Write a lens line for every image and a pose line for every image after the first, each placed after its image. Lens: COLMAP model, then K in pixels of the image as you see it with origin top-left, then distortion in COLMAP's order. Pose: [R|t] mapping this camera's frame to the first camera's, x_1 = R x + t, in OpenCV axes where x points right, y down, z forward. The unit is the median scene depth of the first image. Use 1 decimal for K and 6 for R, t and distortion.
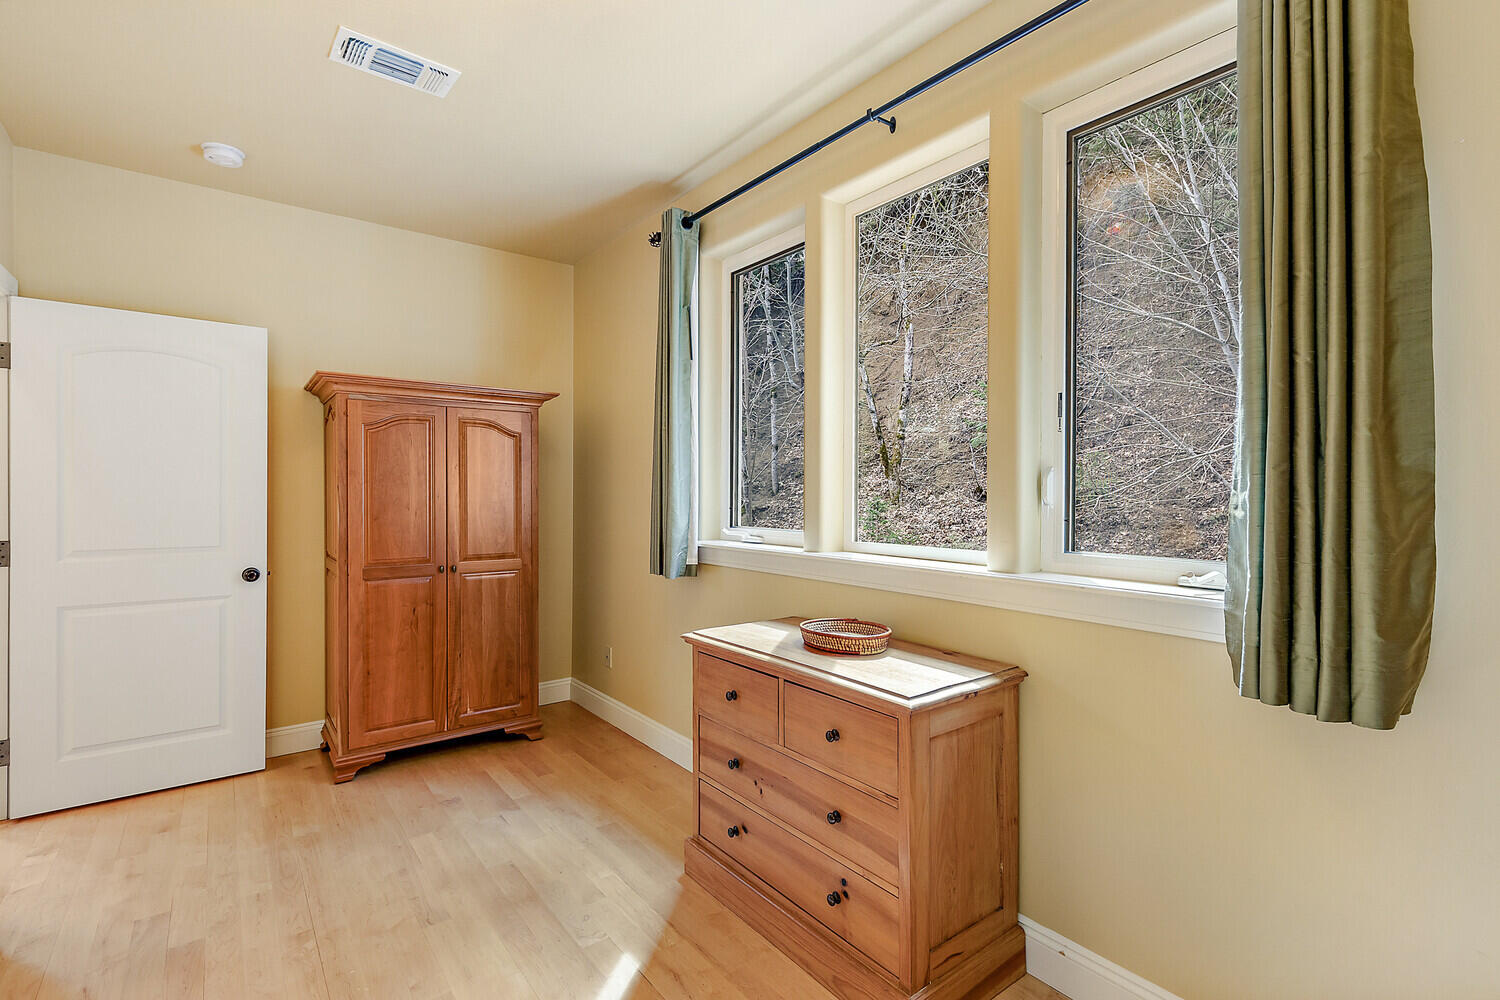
lens RADIAL K [[685.6, 0, 745.1], [0, 685.6, 500.9], [0, 0, 1]] dist [-0.000654, -0.000047]
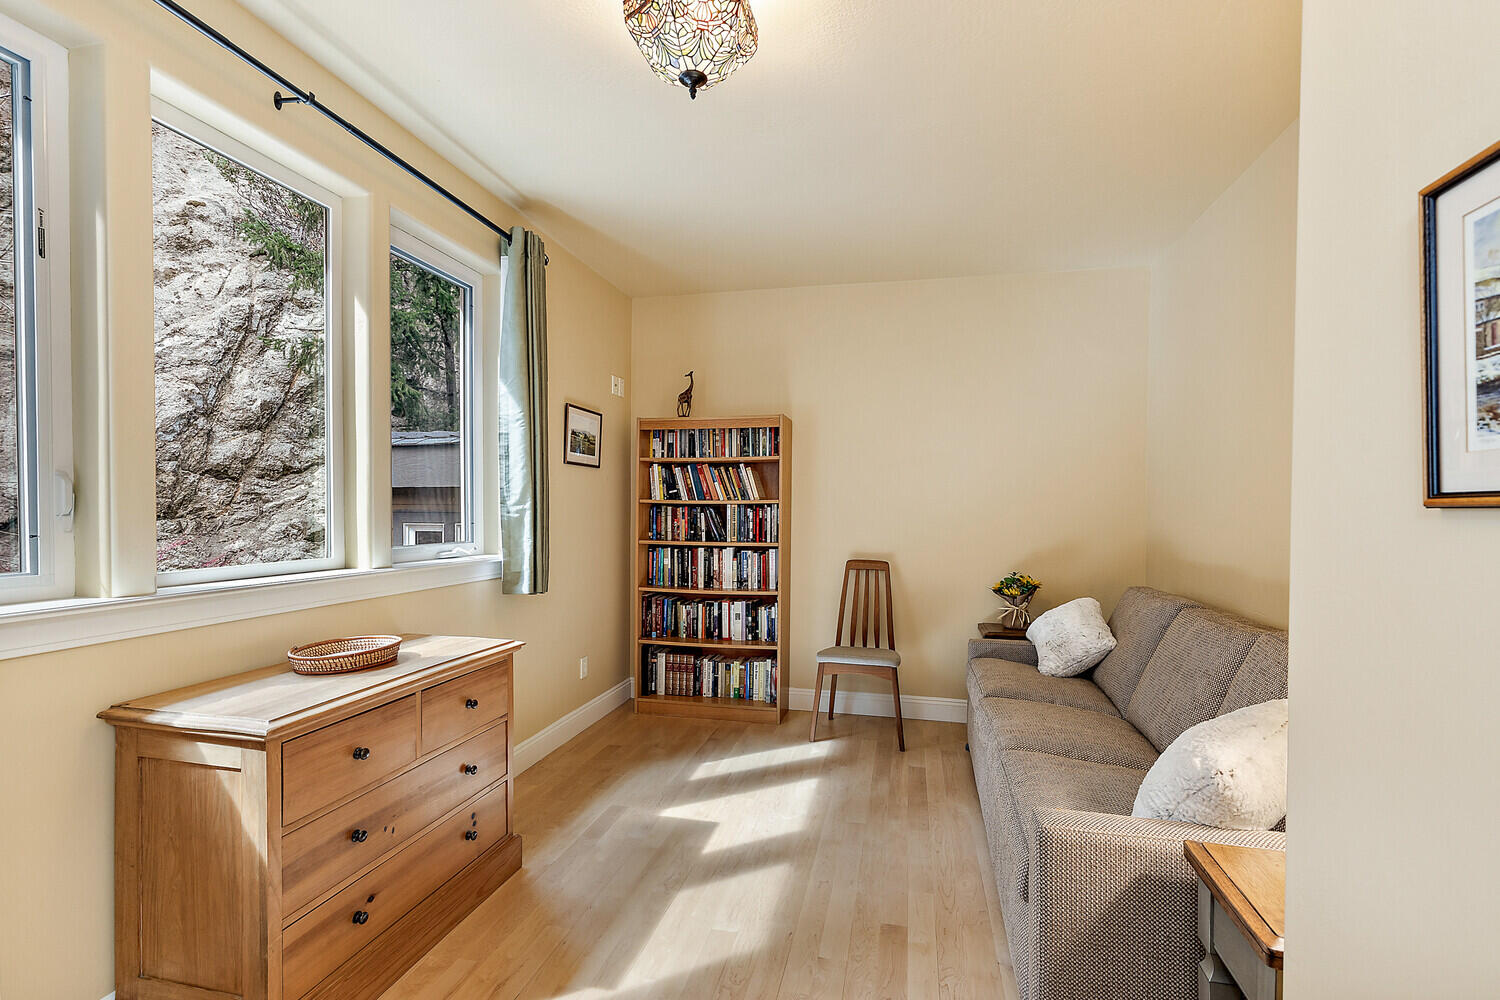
lens RADIAL K [[685.6, 0, 746.4], [0, 685.6, 504.6], [0, 0, 1]] dist [-0.000654, -0.000047]
pose [[-0.626225, -0.007306, 0.779608, -0.958906], [-0.002336, 0.999969, 0.007494, -0.016852], [-0.779639, 0.002872, -0.626223, 1.178700]]
